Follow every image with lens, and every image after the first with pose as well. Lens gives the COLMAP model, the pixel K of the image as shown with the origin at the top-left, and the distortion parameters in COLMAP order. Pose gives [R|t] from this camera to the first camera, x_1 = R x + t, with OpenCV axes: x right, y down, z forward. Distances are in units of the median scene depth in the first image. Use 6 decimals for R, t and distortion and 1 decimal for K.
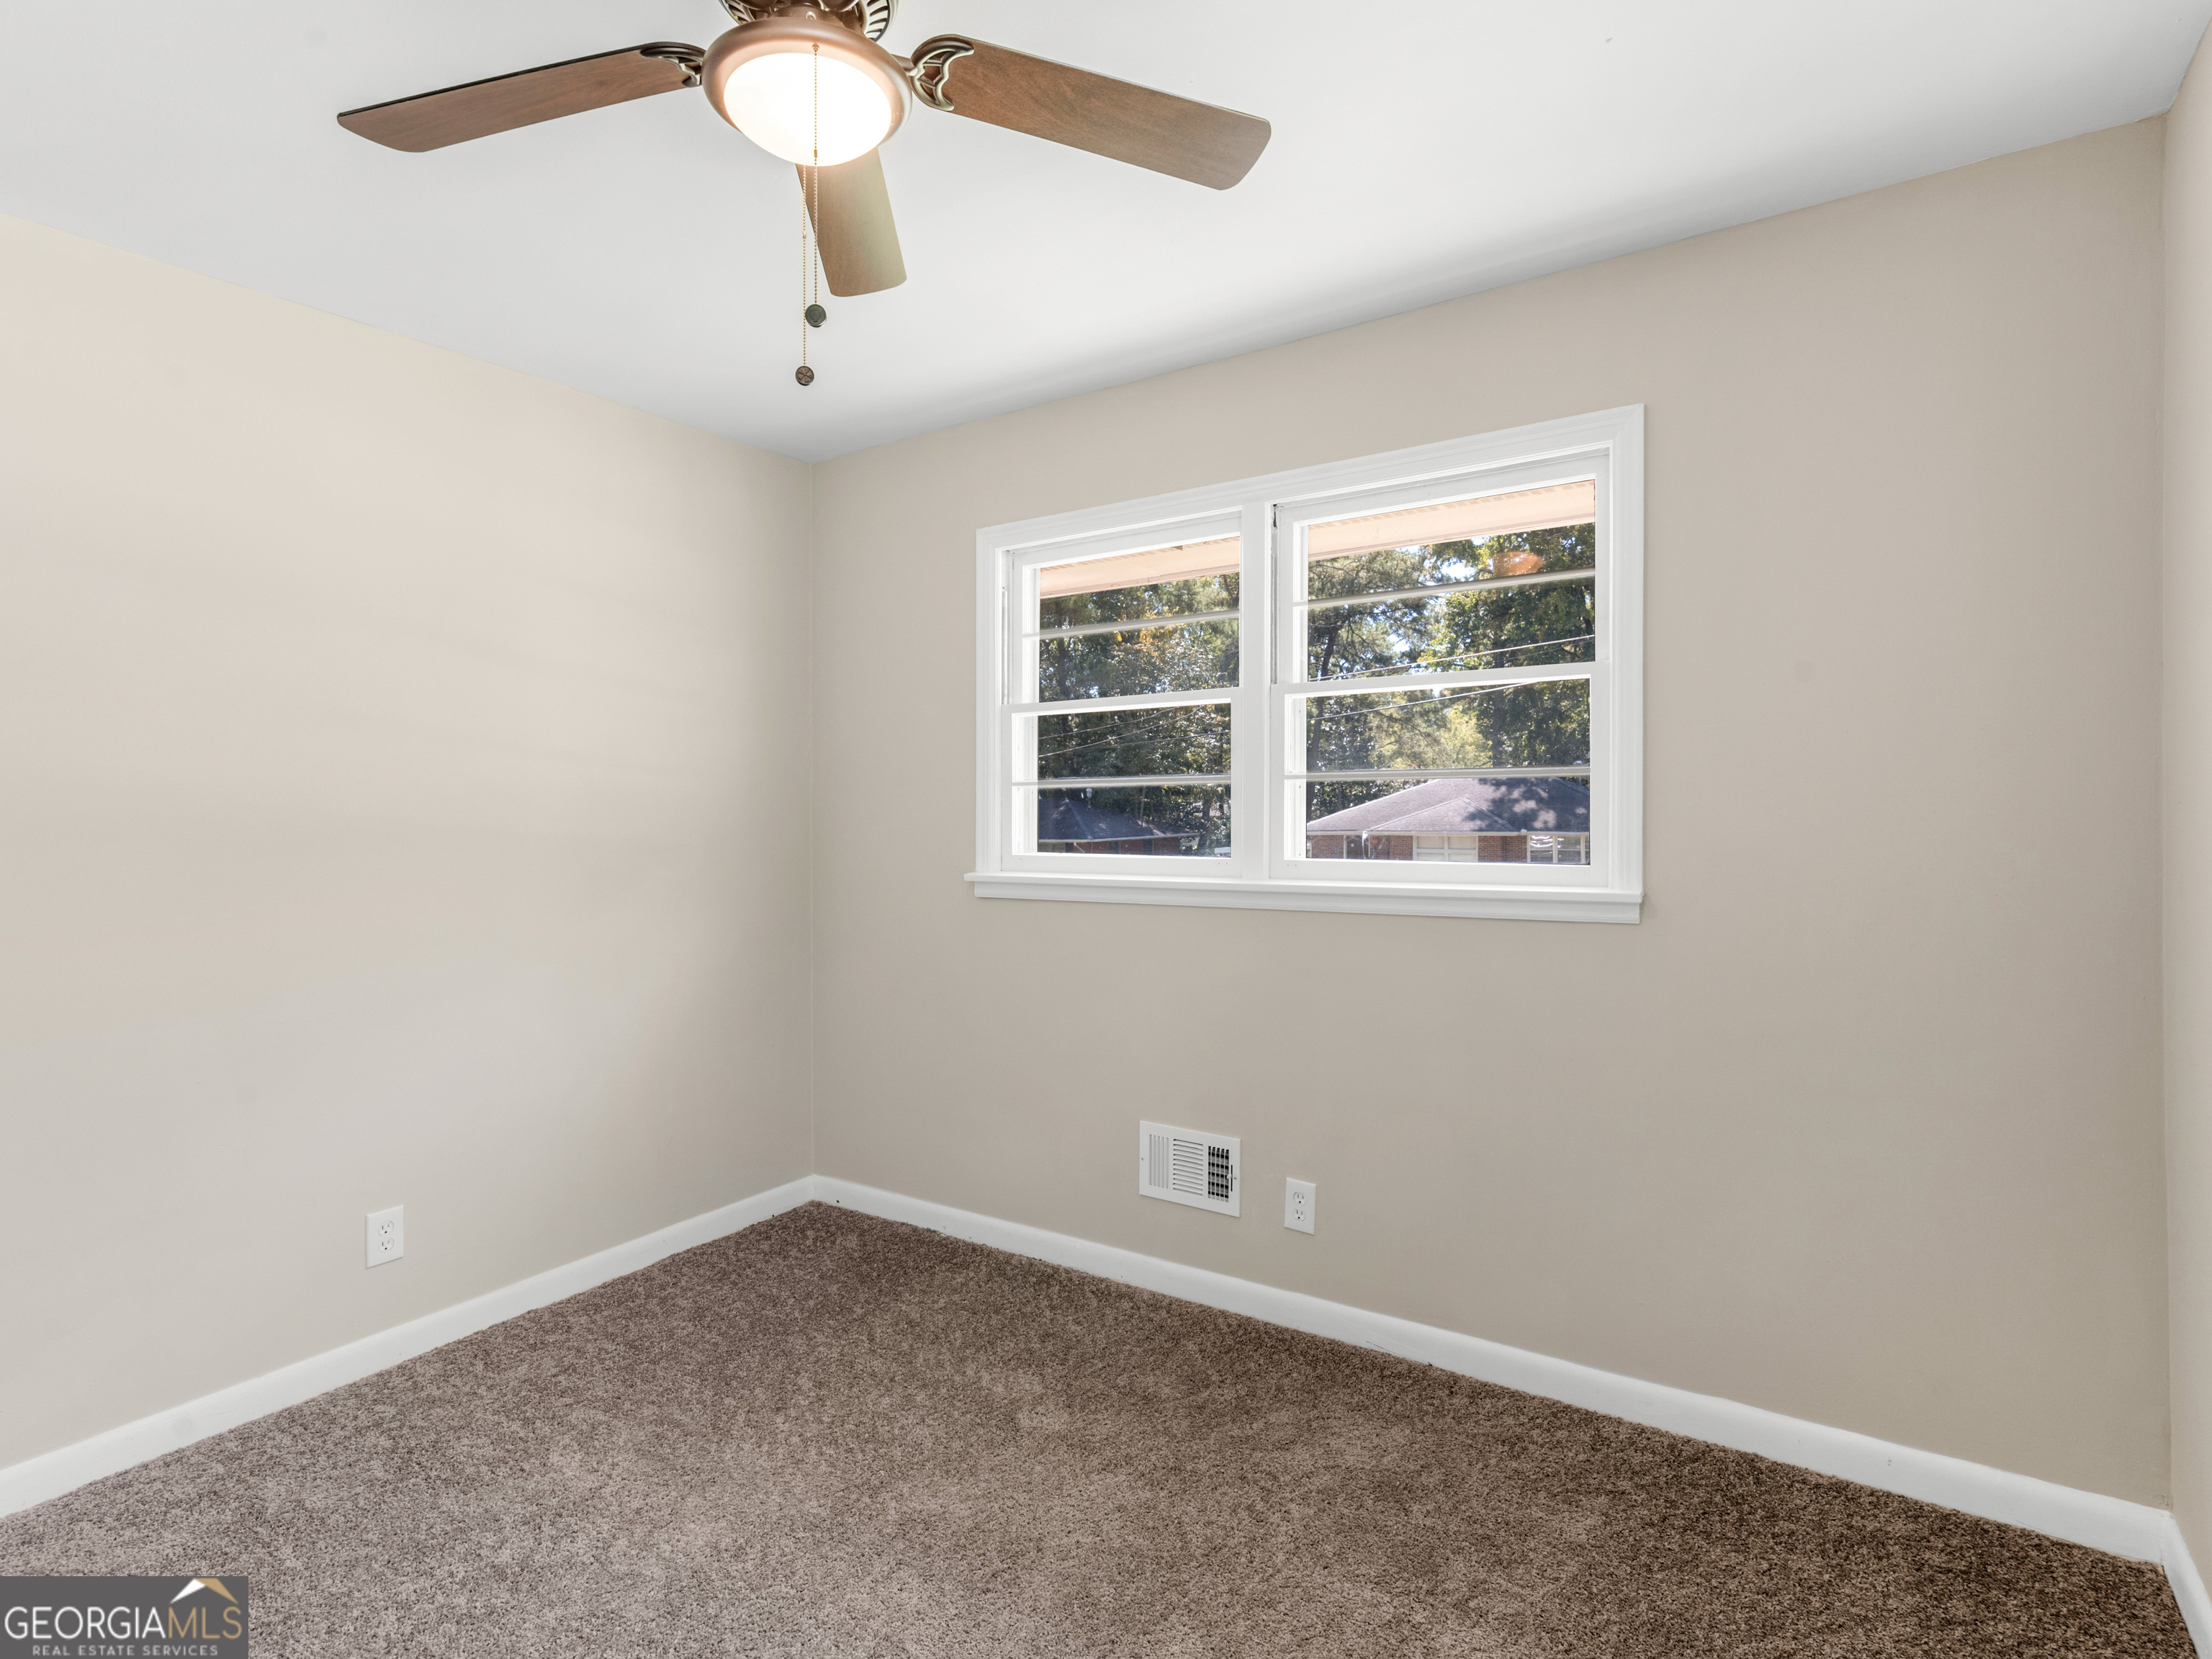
lens RADIAL K [[1158.9, 0, 1132.2], [0, 1158.9, 830.0], [0, 0, 1]] dist [-0.004537, 0.000661]
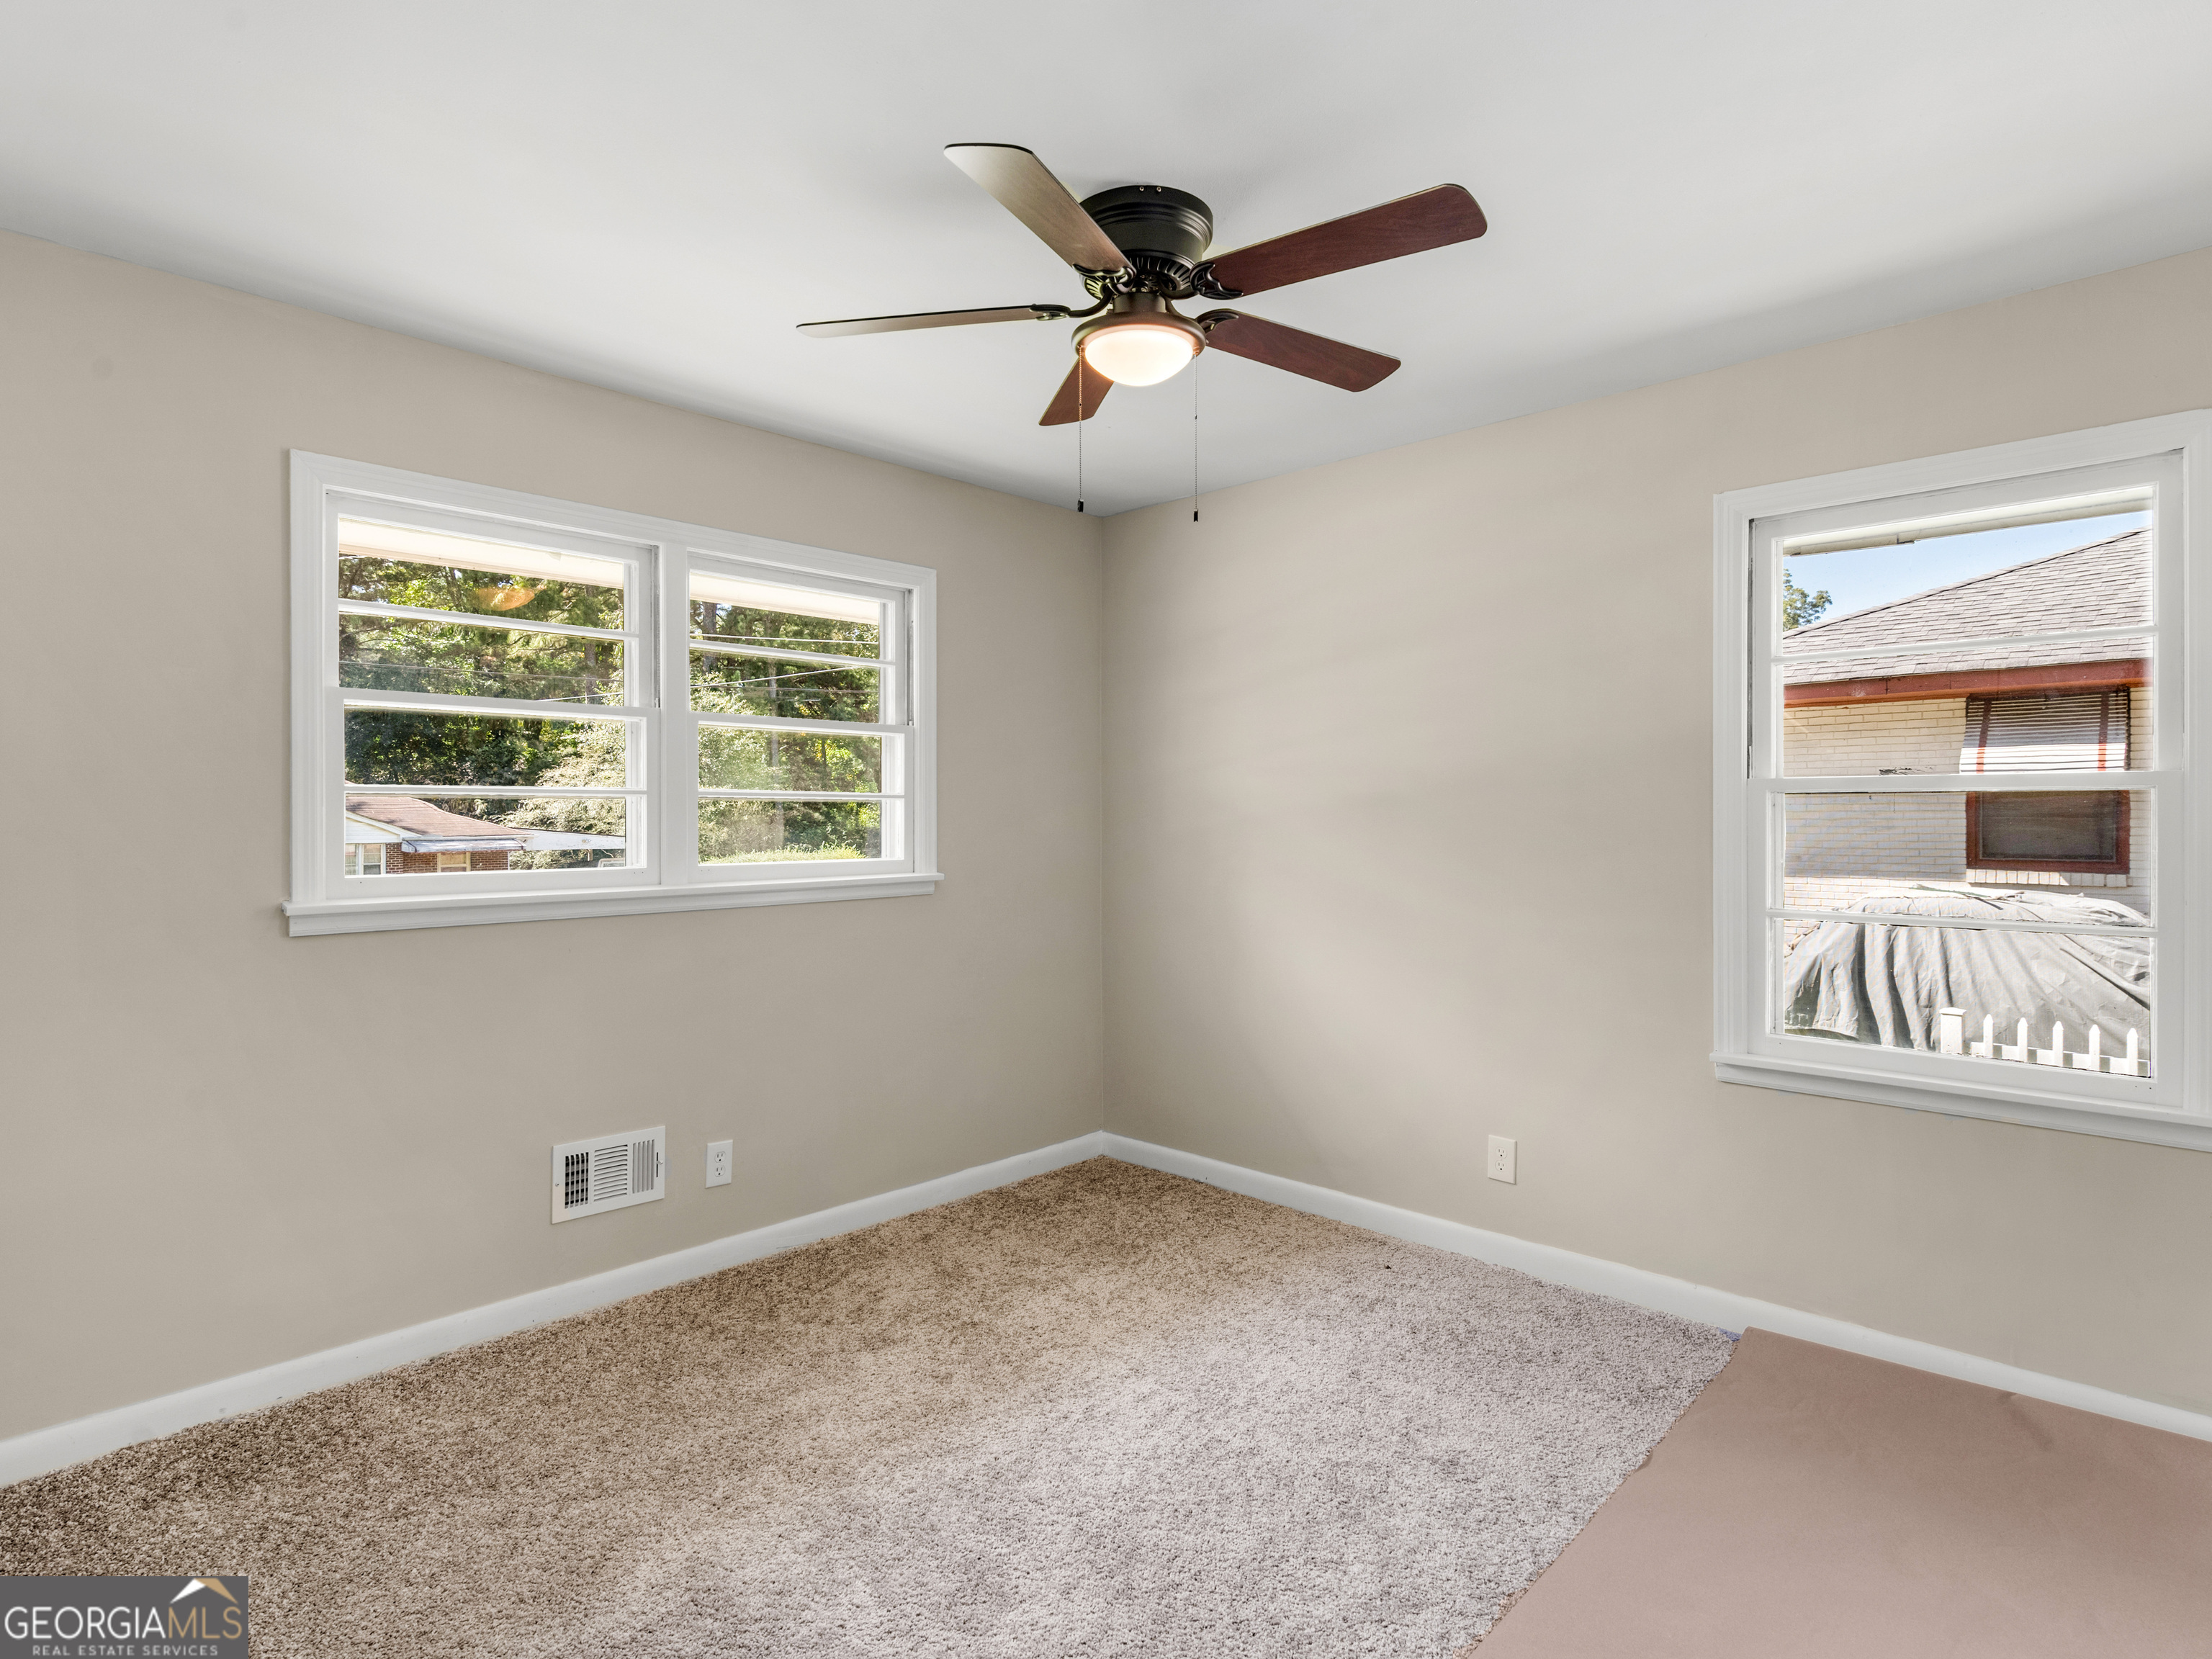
lens RADIAL K [[1158.9, 0, 1132.2], [0, 1158.9, 830.0], [0, 0, 1]] dist [-0.004537, 0.000661]
pose [[0.132350, 0.000071, 0.991203, -0.960384], [0.014370, 0.999895, -0.001990, -0.000214], [-0.991099, 0.014507, 0.132335, 0.440312]]
